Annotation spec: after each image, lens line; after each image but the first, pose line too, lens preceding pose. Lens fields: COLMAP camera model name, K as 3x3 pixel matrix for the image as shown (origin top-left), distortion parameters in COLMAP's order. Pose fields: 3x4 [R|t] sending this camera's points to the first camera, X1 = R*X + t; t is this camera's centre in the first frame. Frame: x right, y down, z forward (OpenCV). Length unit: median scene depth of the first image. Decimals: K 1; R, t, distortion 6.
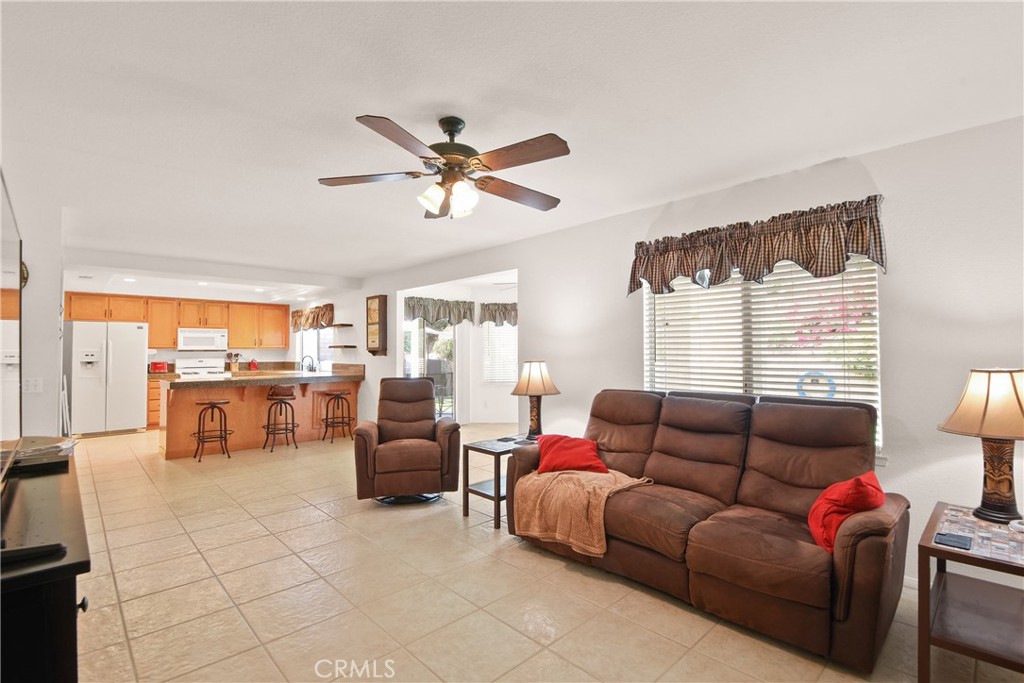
lens RADIAL K [[464.3, 0, 510.2], [0, 464.3, 347.3], [0, 0, 1]] dist [0.028548, -0.001661]
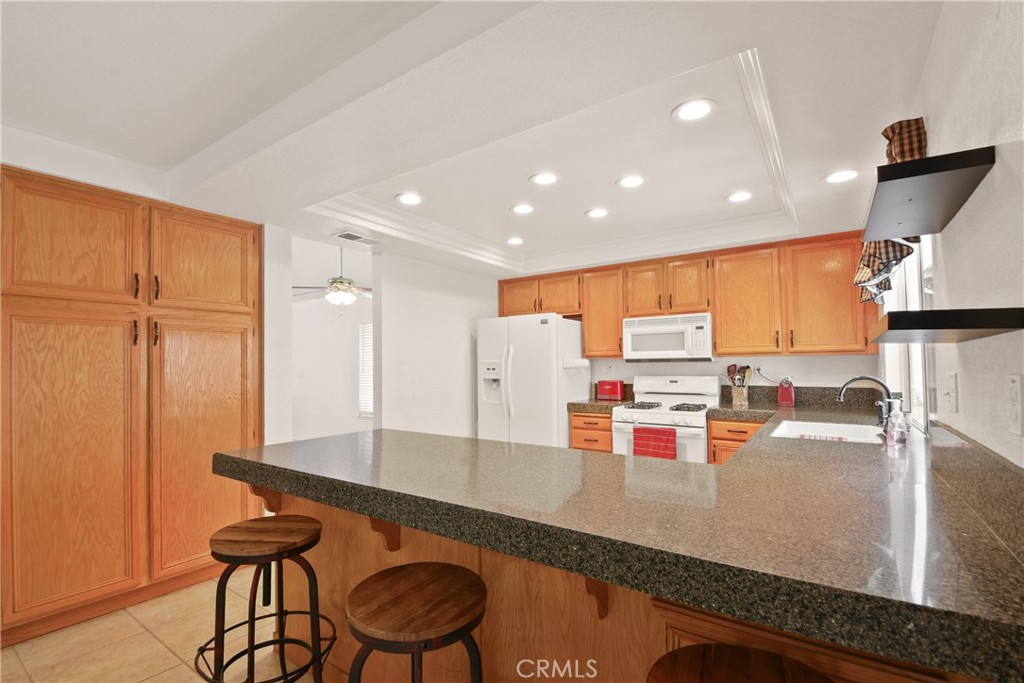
lens RADIAL K [[464.3, 0, 509.5], [0, 464.3, 348.7], [0, 0, 1]] dist [0.028548, -0.001661]
pose [[0.189806, -0.034549, -0.981214, -0.200794], [0.019666, 0.999314, -0.031382, 0.006834], [0.981625, -0.013341, 0.190355, 0.733208]]
